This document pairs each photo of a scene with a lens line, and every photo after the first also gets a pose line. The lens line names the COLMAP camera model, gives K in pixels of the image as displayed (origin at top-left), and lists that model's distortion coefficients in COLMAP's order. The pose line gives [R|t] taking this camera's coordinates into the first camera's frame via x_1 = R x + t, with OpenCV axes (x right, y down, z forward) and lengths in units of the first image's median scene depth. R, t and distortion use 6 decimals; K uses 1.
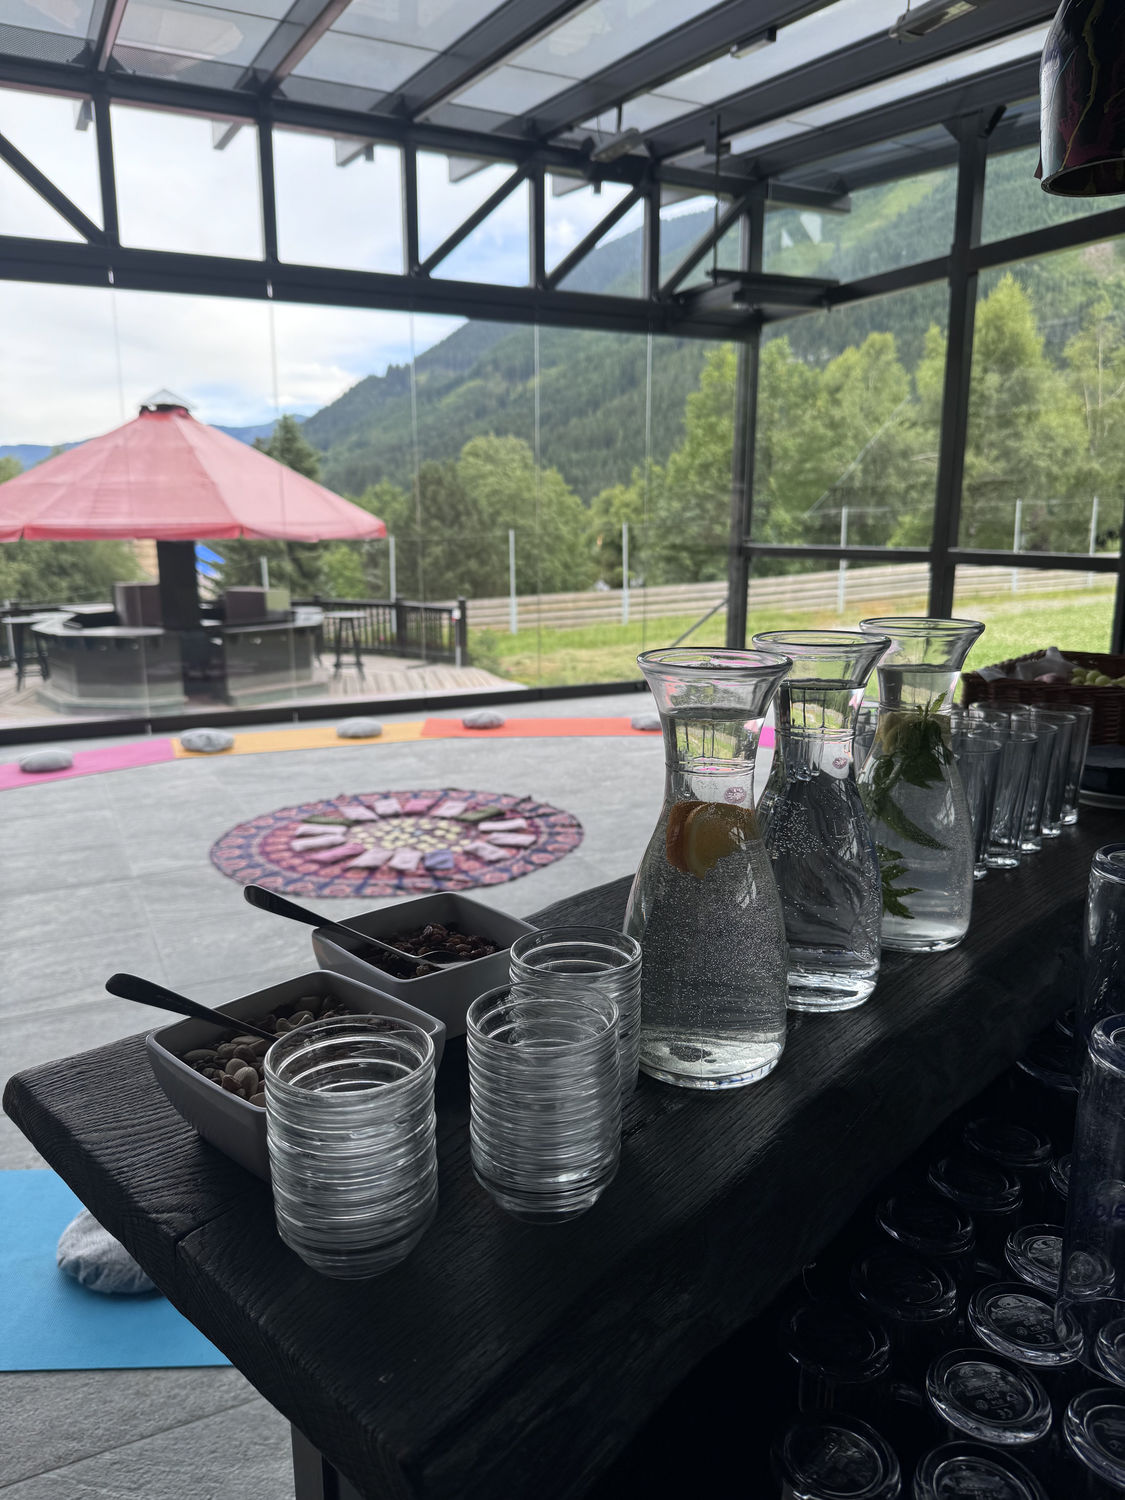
lens RADIAL K [[1061.3, 0, 562.5], [0, 1061.3, 750.0], [0, 0, 1]] dist [-0.010591, -0.004633]
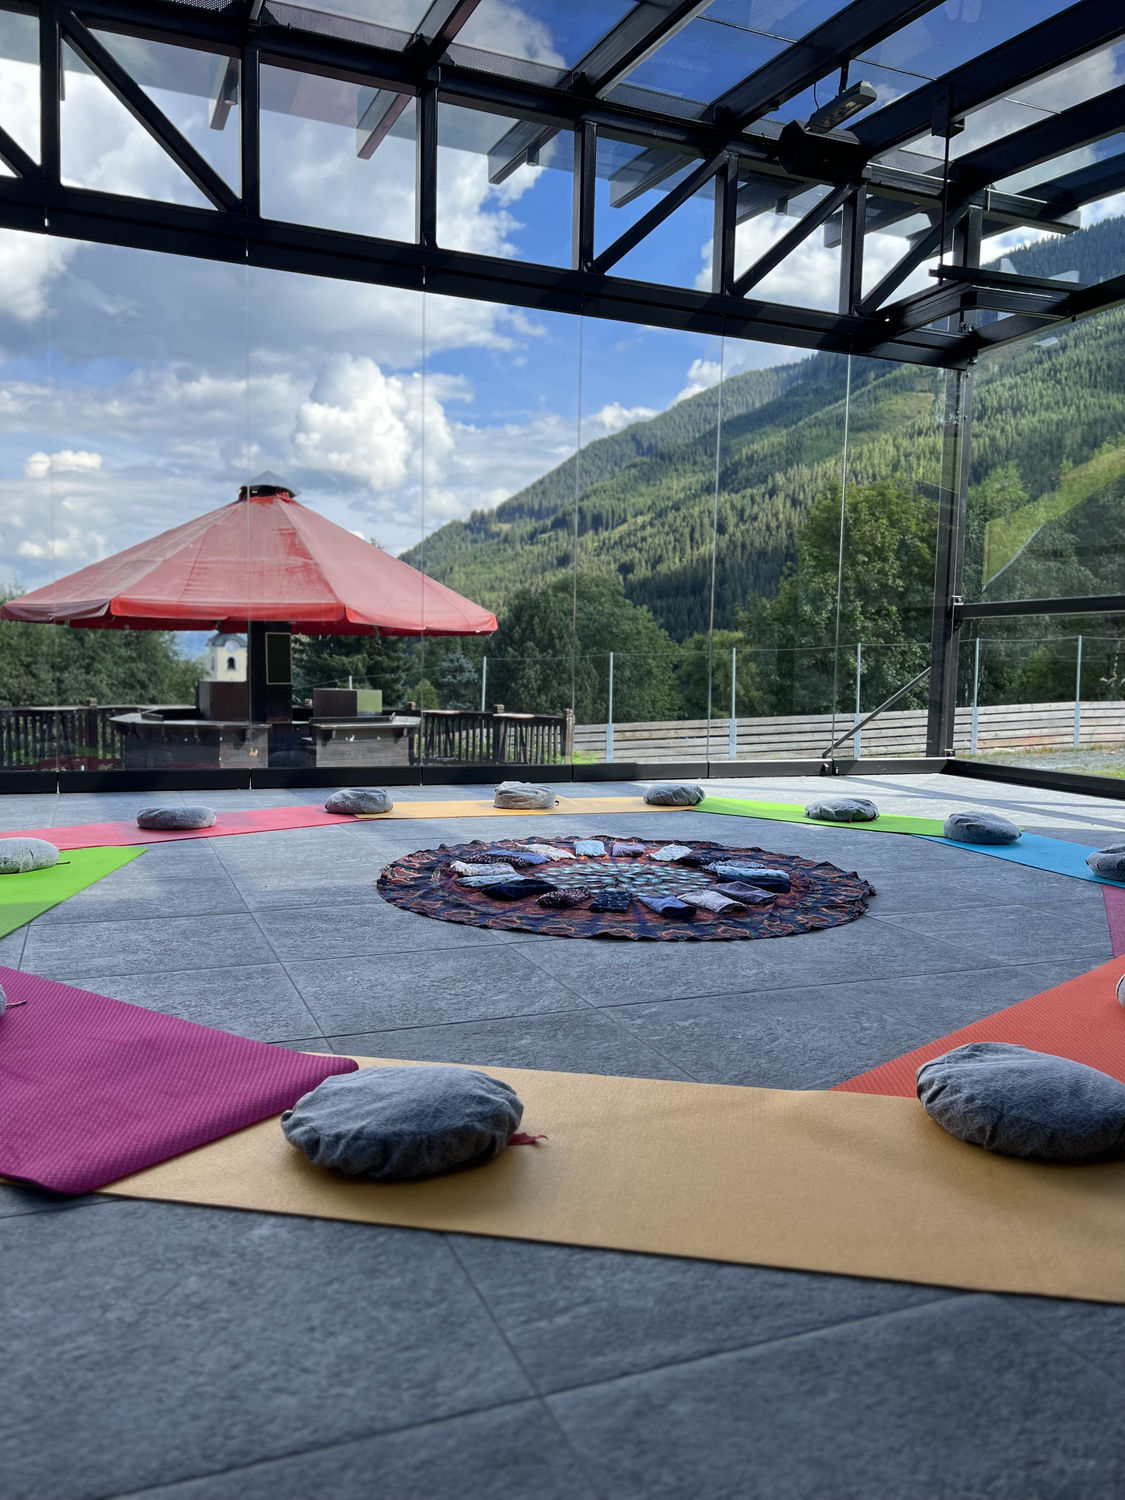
lens RADIAL K [[1127.8, 0, 562.5], [0, 1127.8, 750.0], [0, 0, 1]] dist [0.065676, -0.074683]
pose [[0.996600, 0.029952, -0.076760, -0.076242], [-0.039697, 0.990882, -0.128755, 0.057742], [0.072204, 0.131364, 0.988701, 0.132314]]
